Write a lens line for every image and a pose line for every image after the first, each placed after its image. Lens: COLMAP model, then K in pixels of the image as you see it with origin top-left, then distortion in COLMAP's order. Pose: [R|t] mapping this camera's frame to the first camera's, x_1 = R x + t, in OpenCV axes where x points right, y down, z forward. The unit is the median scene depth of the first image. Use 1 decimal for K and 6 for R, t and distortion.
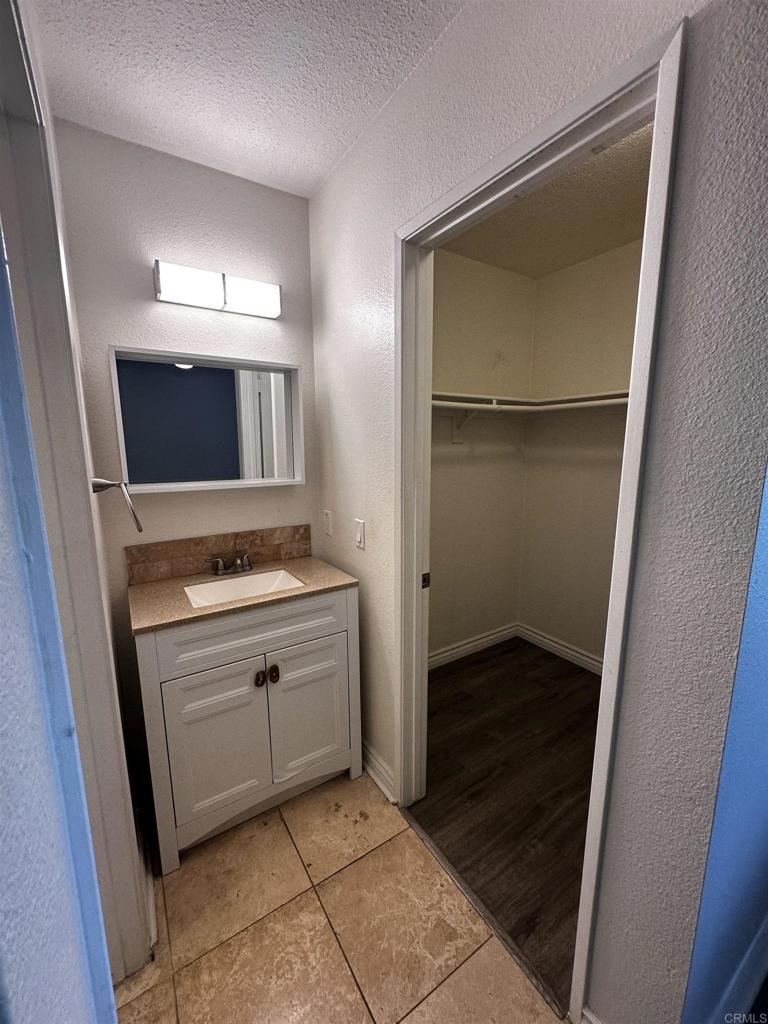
lens RADIAL K [[408.3, 0, 384.0], [0, 408.3, 512.0], [0, 0, 1]] dist [-0.002264, -0.000221]
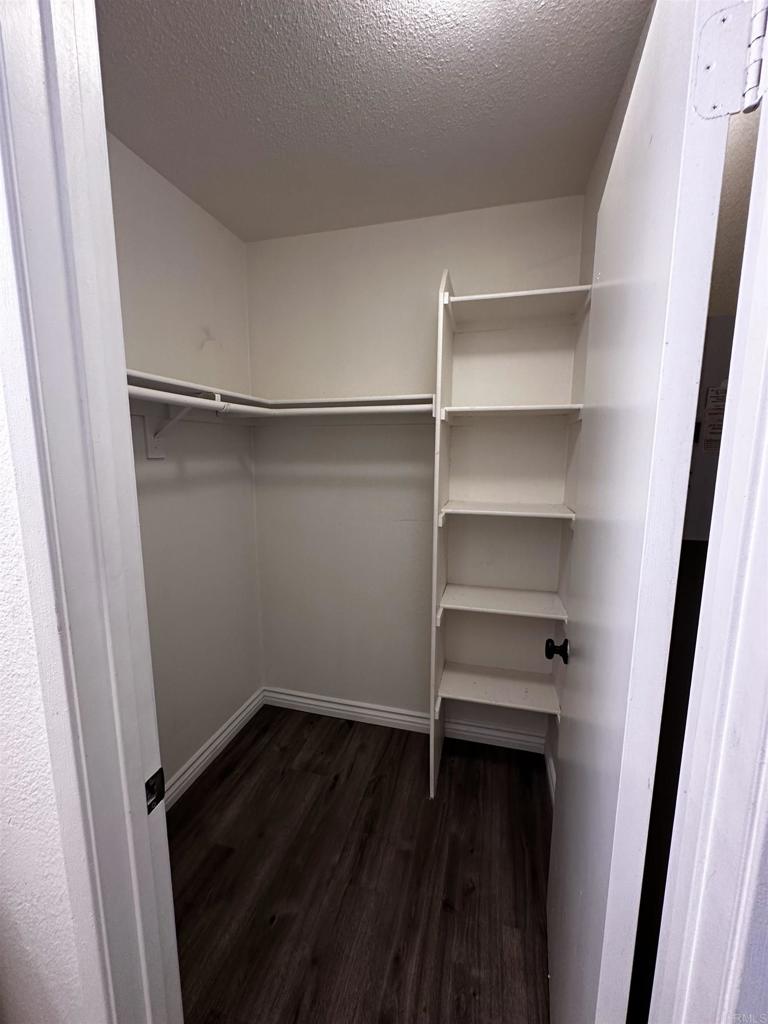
lens RADIAL K [[408.3, 0, 384.0], [0, 408.3, 512.0], [0, 0, 1]] dist [-0.002264, -0.000221]
pose [[0.739235, -0.093793, 0.666884, 0.014118], [0.105104, 0.994188, 0.023320, -0.069407], [-0.665195, 0.052853, 0.744797, 0.323058]]
